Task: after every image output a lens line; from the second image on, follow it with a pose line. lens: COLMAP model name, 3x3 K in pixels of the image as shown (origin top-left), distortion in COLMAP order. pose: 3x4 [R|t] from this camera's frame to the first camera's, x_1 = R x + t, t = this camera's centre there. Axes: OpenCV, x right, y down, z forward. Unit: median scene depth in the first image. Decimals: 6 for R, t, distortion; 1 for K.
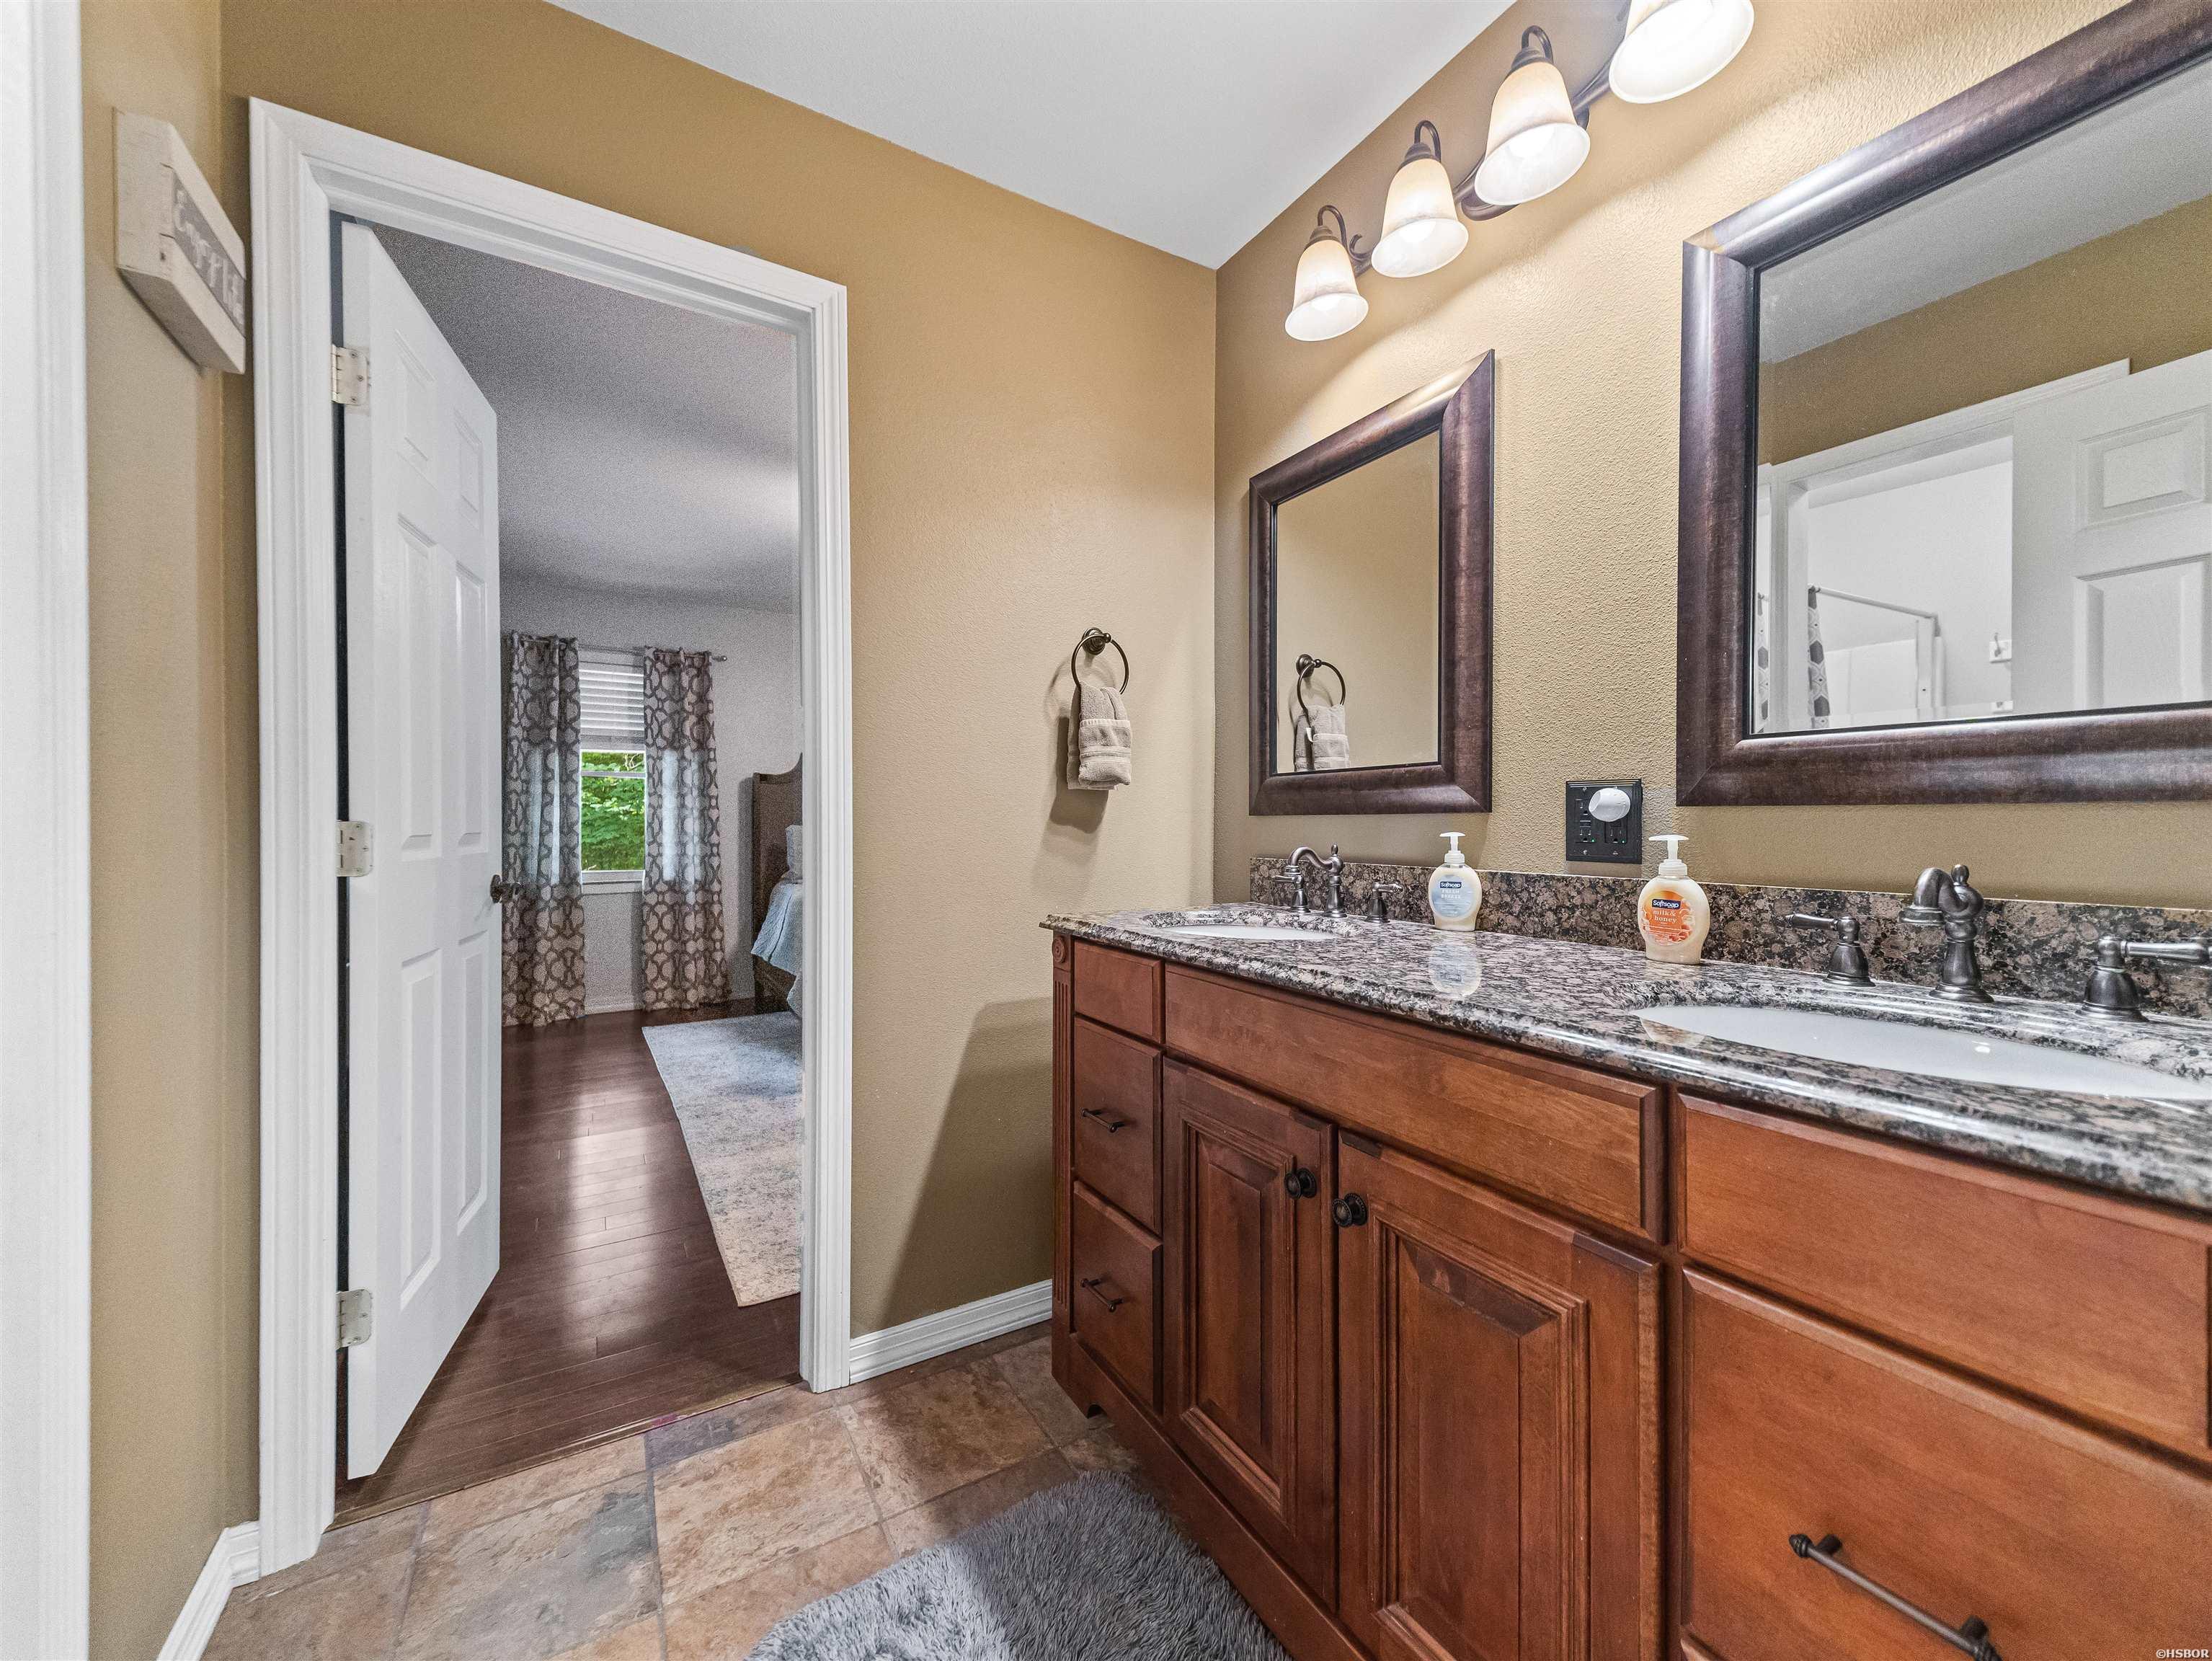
lens RADIAL K [[853.6, 0, 1111.4], [0, 853.6, 826.5], [0, 0, 1]] dist [0.027622, -0.008520]
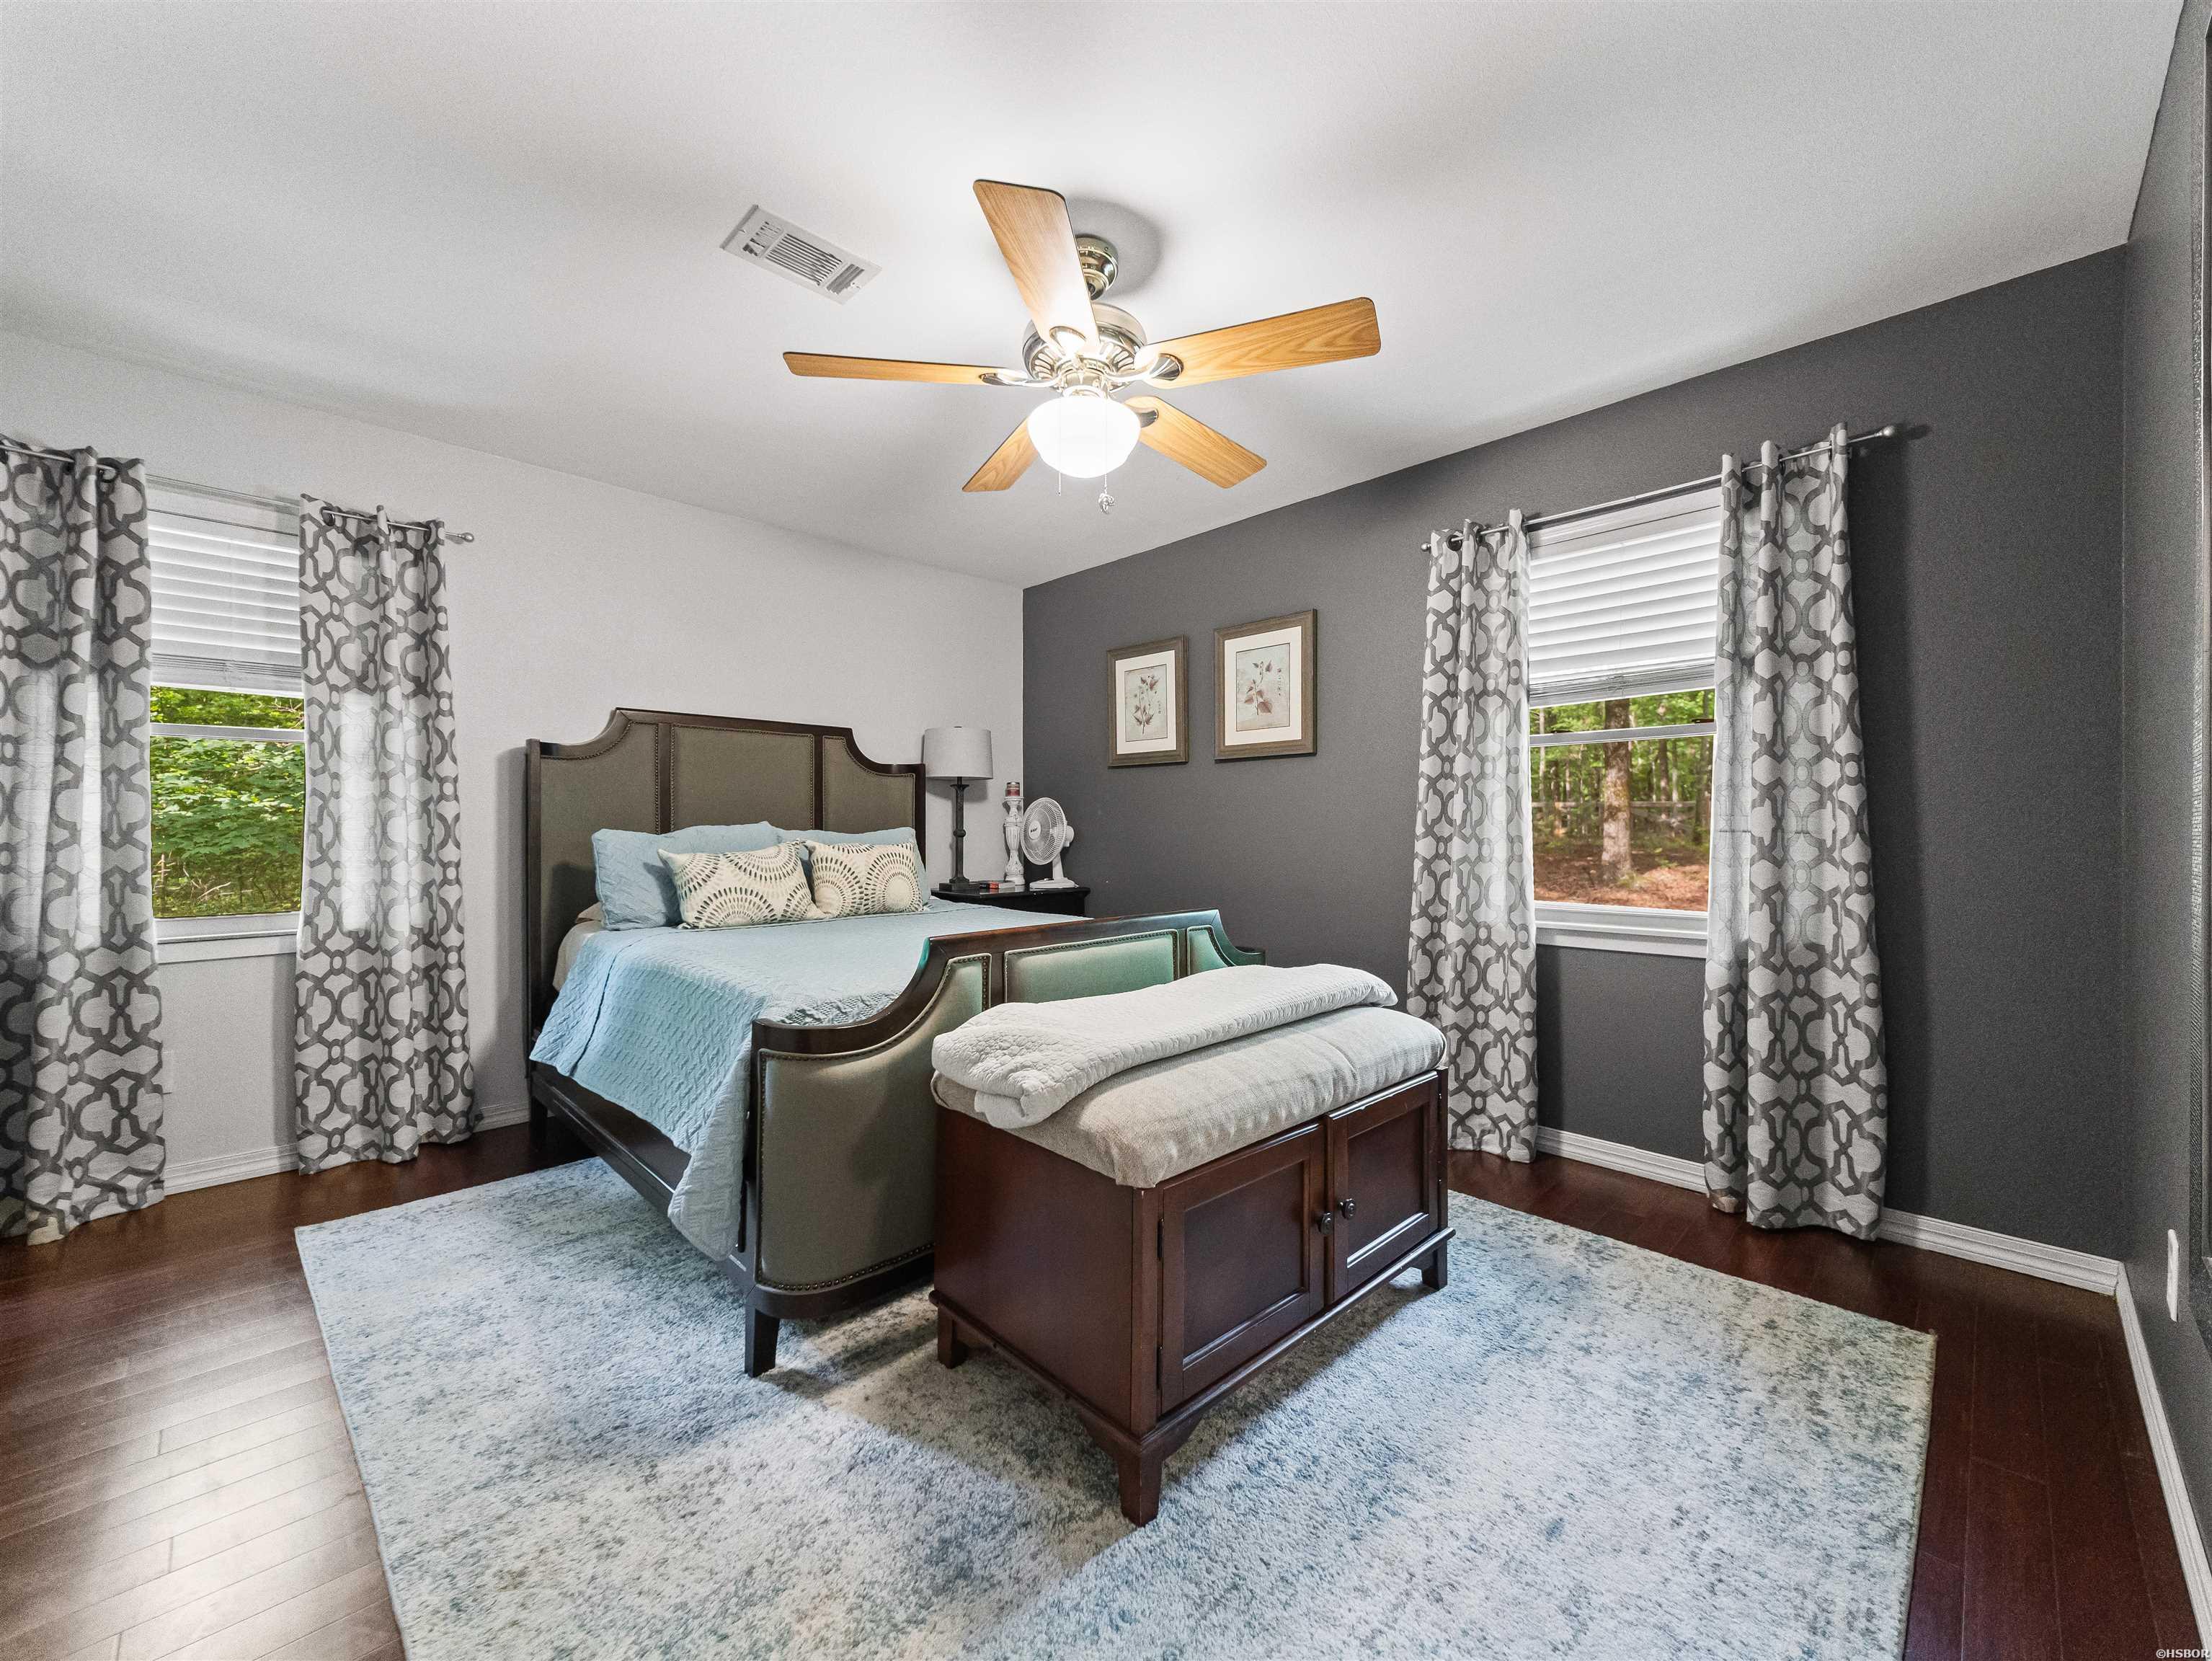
lens RADIAL K [[853.6, 0, 1094.9], [0, 853.6, 834.4], [0, 0, 1]] dist [0.027622, -0.008520]
pose [[0.971808, 0.001369, 0.235771, -0.187884], [-0.002339, 0.999990, 0.003836, -0.001647], [-0.235763, -0.004280, 0.971801, 0.353334]]
